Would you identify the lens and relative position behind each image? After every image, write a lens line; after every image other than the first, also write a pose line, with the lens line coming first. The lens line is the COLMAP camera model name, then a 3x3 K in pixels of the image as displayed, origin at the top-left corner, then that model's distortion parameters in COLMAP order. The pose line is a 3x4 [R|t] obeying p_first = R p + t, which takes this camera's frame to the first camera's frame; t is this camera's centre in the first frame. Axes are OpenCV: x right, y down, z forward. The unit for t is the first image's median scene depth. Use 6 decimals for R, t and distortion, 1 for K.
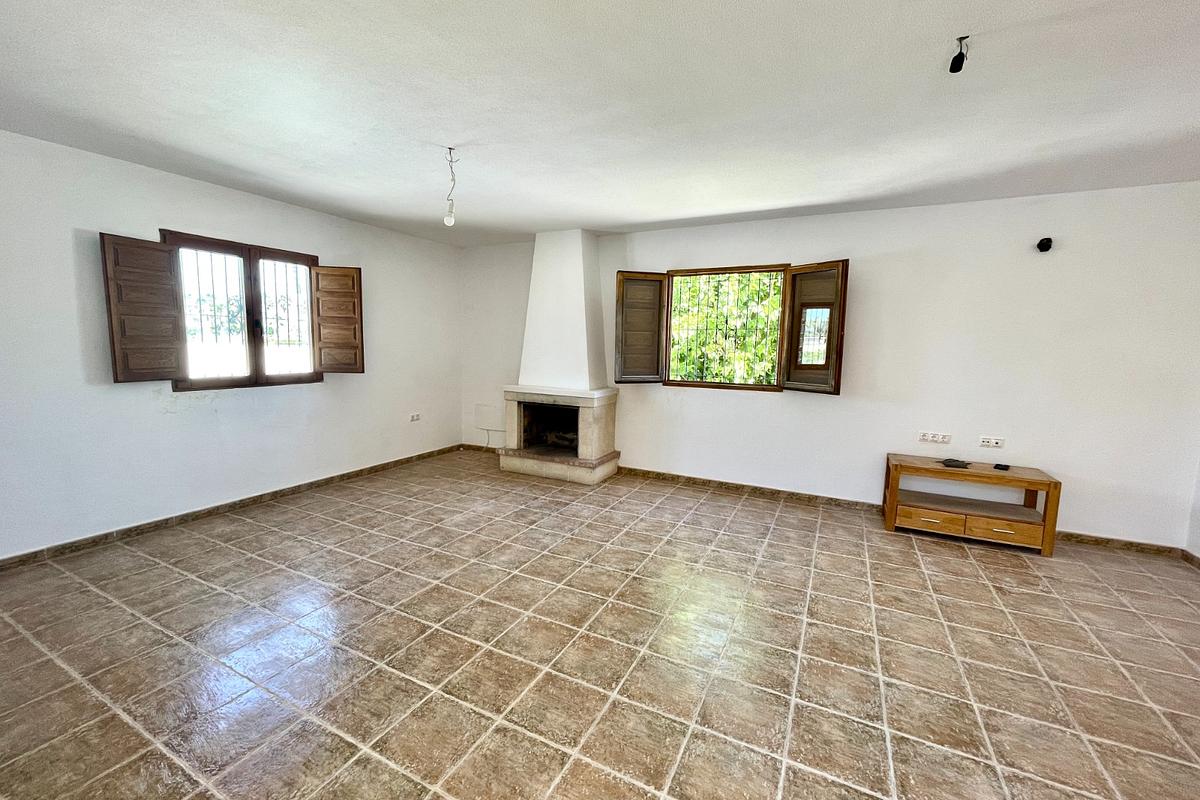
lens RADIAL K [[481.8, 0, 596.5], [0, 481.8, 390.9], [0, 0, 1]] dist [-0.002356, 0.000271]
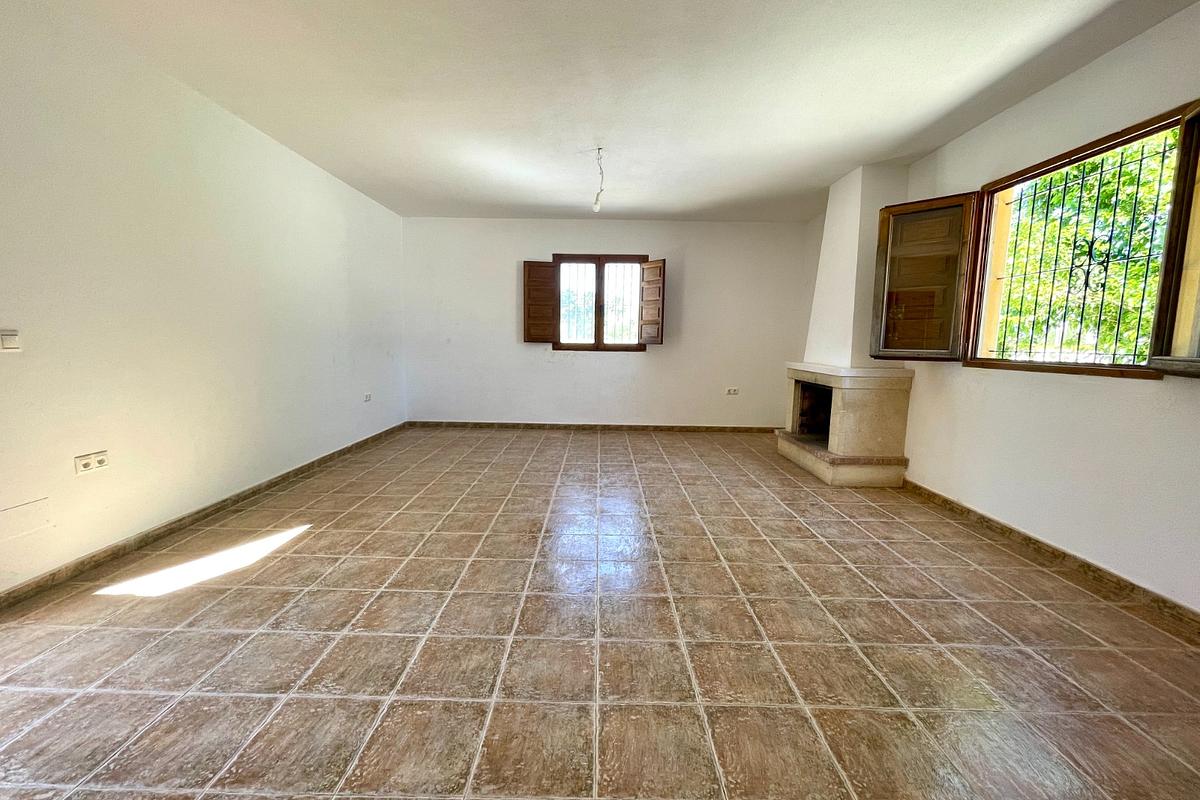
lens RADIAL K [[481.8, 0, 597.6], [0, 481.8, 397.4], [0, 0, 1]] dist [-0.002356, 0.000271]
pose [[0.449807, 0.092968, -0.888274, 0.611946], [-0.094328, 0.993950, 0.056263, 0.049160], [0.888131, 0.058482, 0.455855, 0.329988]]
